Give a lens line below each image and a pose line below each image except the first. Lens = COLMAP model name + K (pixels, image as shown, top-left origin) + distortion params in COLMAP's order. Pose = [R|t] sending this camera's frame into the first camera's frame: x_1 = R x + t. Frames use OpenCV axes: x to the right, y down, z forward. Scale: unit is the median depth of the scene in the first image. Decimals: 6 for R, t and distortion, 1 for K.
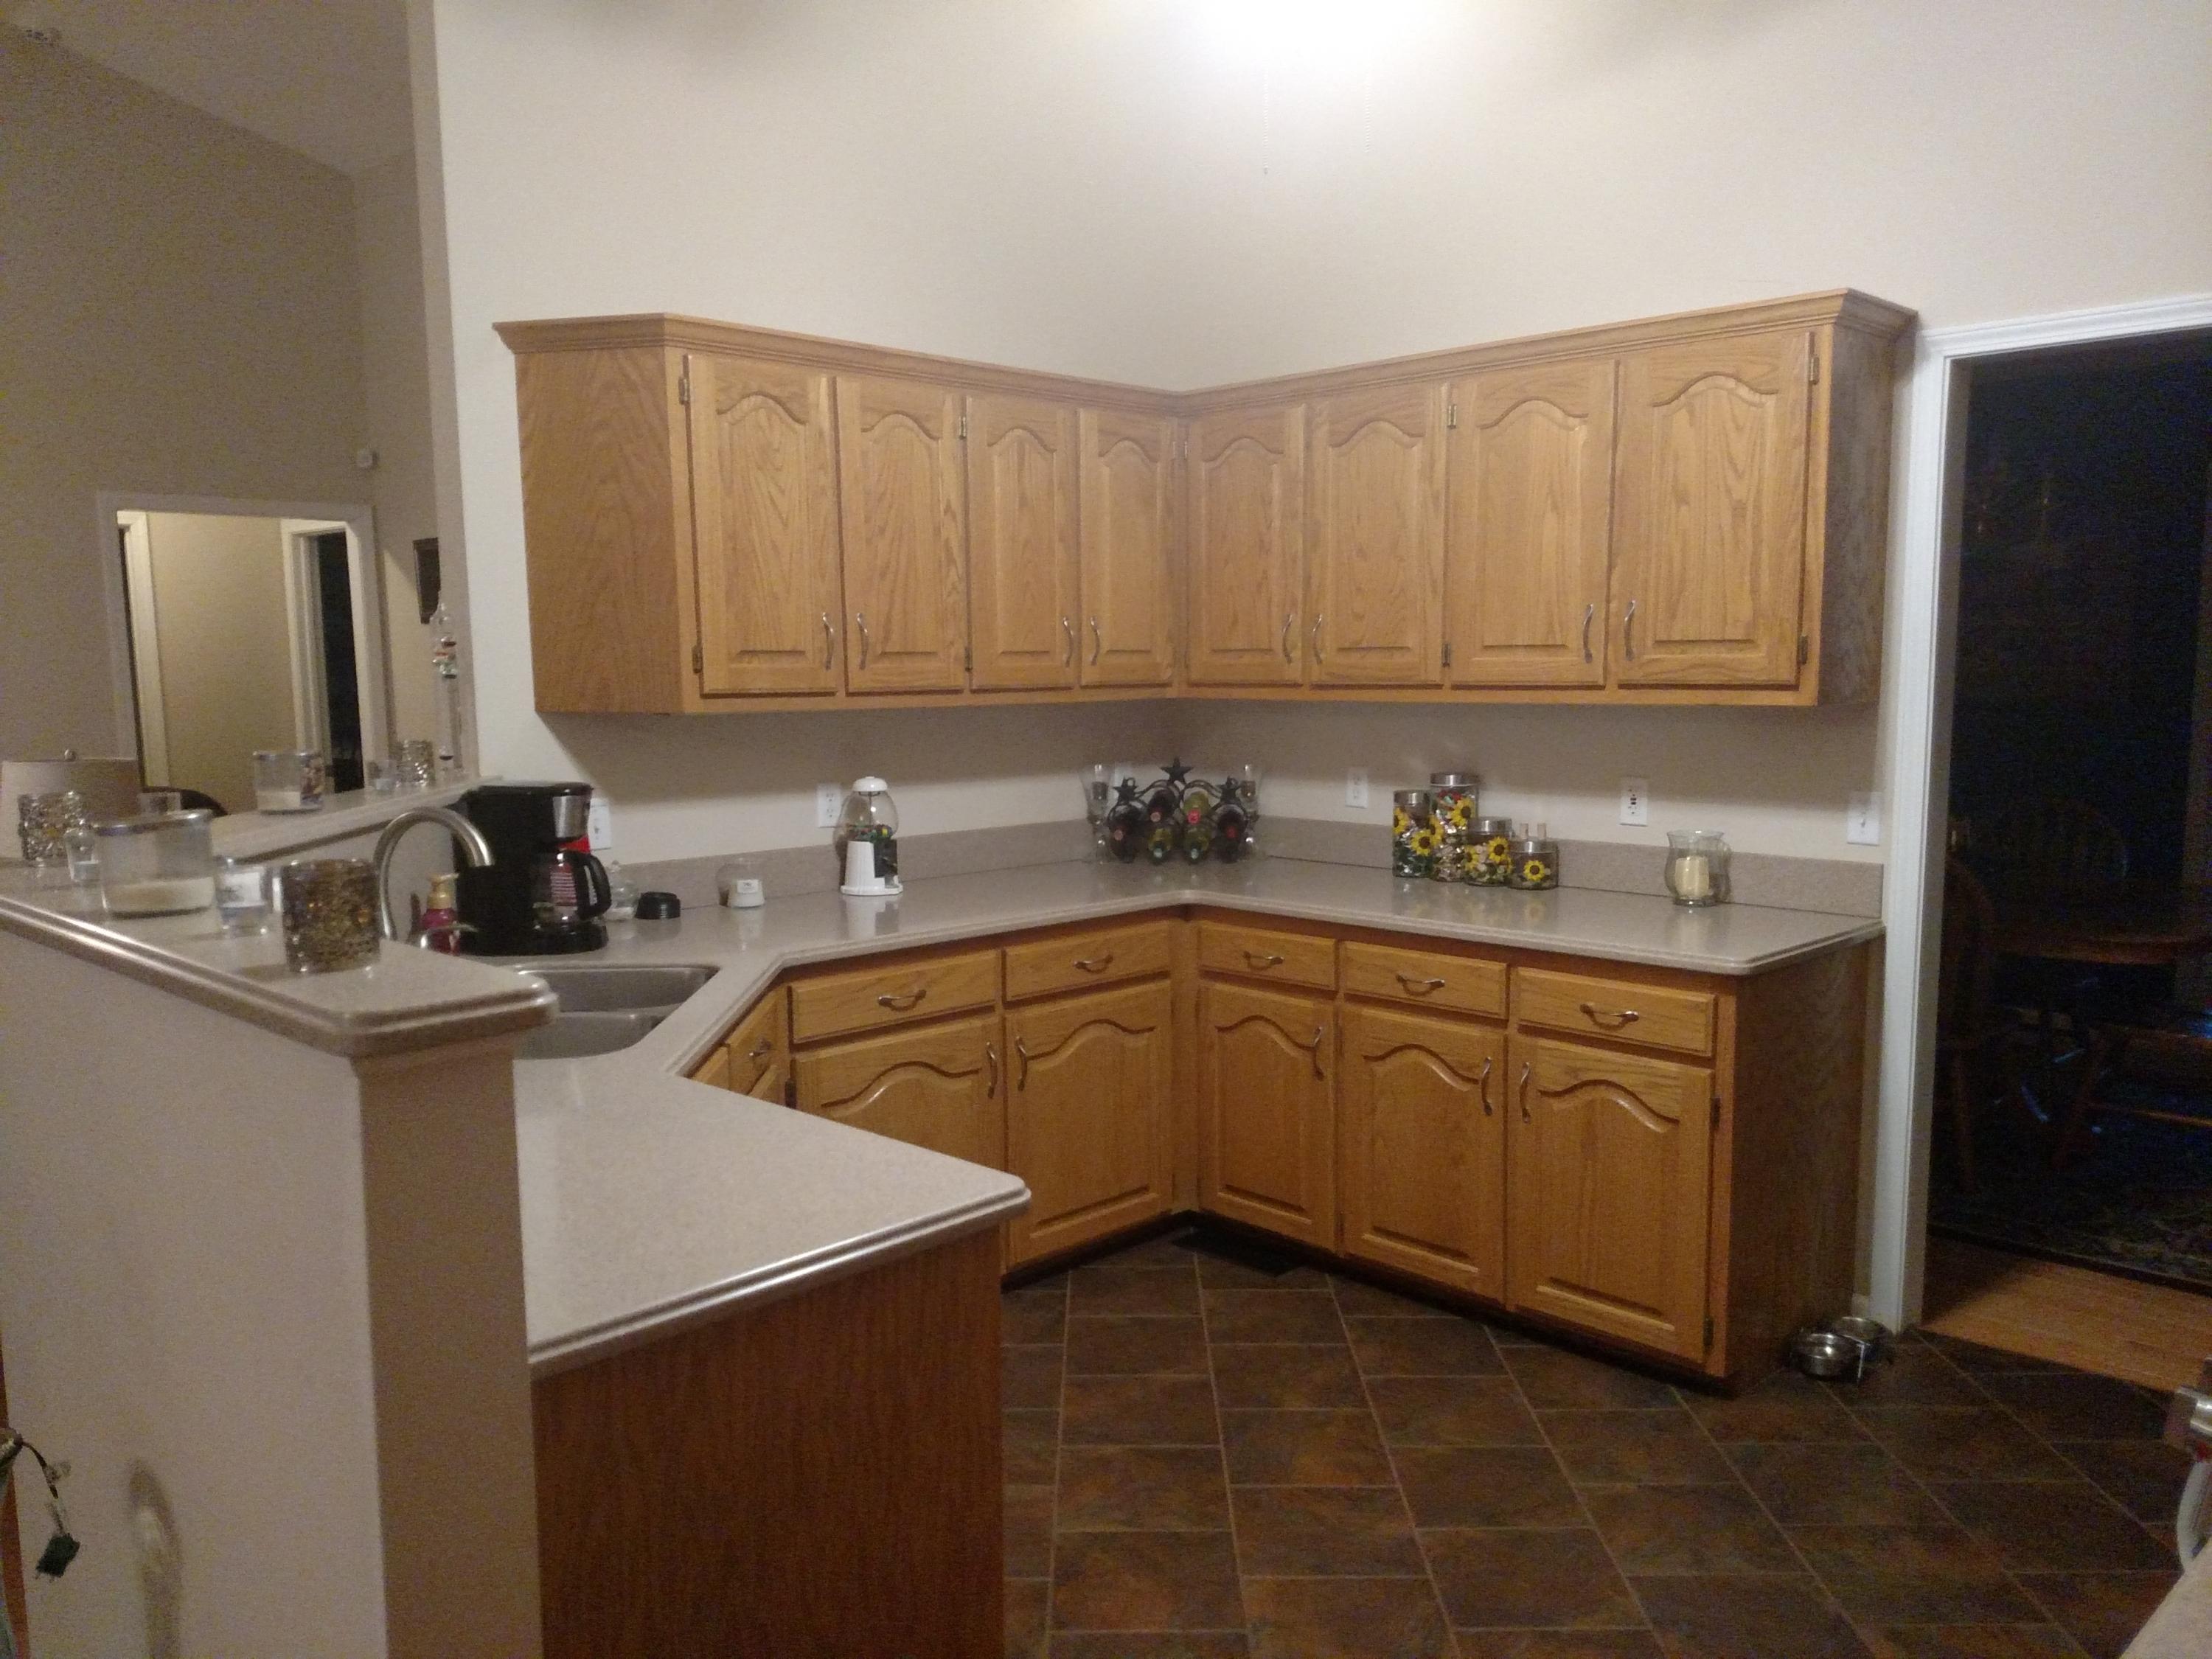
lens RADIAL K [[1733.6, 0, 1101.8], [0, 1733.6, 861.2], [0, 0, 1]] dist [0.304343, -0.568933]
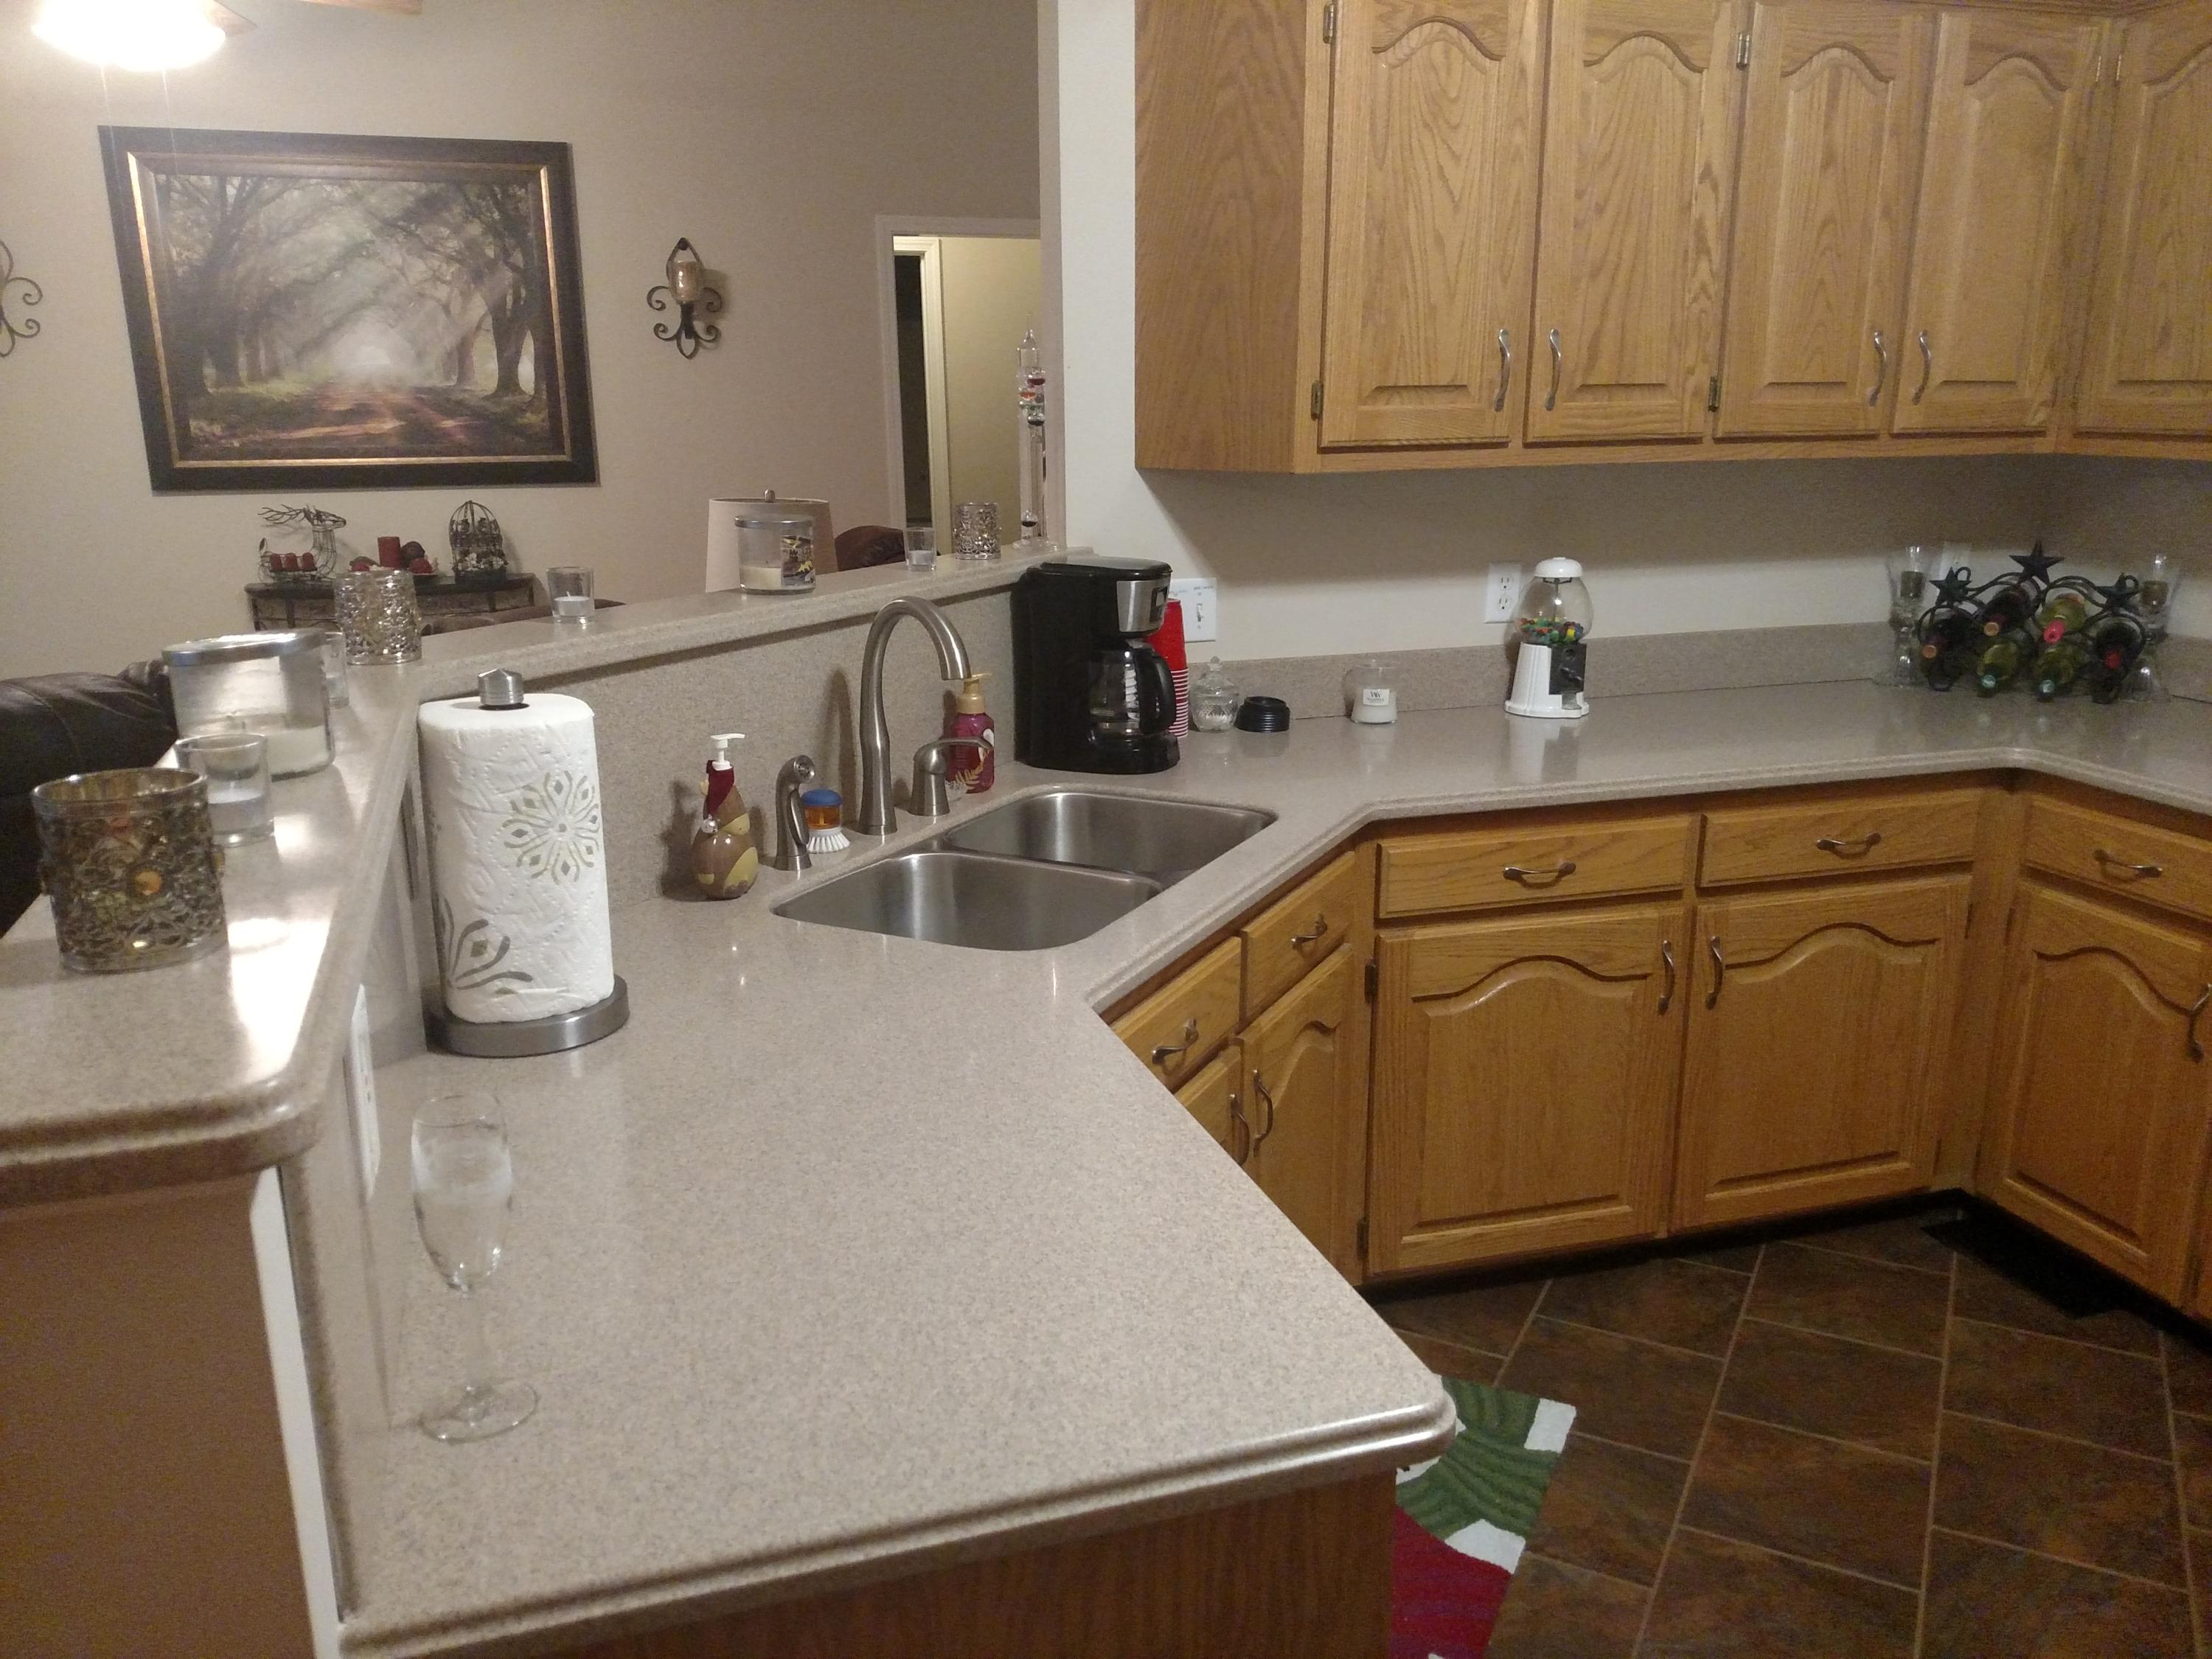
lens RADIAL K [[1778.9, 0, 1105.1], [0, 1778.9, 877.1], [0, 0, 1]] dist [0.026983, -0.021140]
pose [[0.894416, 0.124821, -0.429465, 0.038336], [-0.057123, 0.984282, 0.167109, -0.030780], [0.443573, -0.124933, 0.887488, 0.227772]]
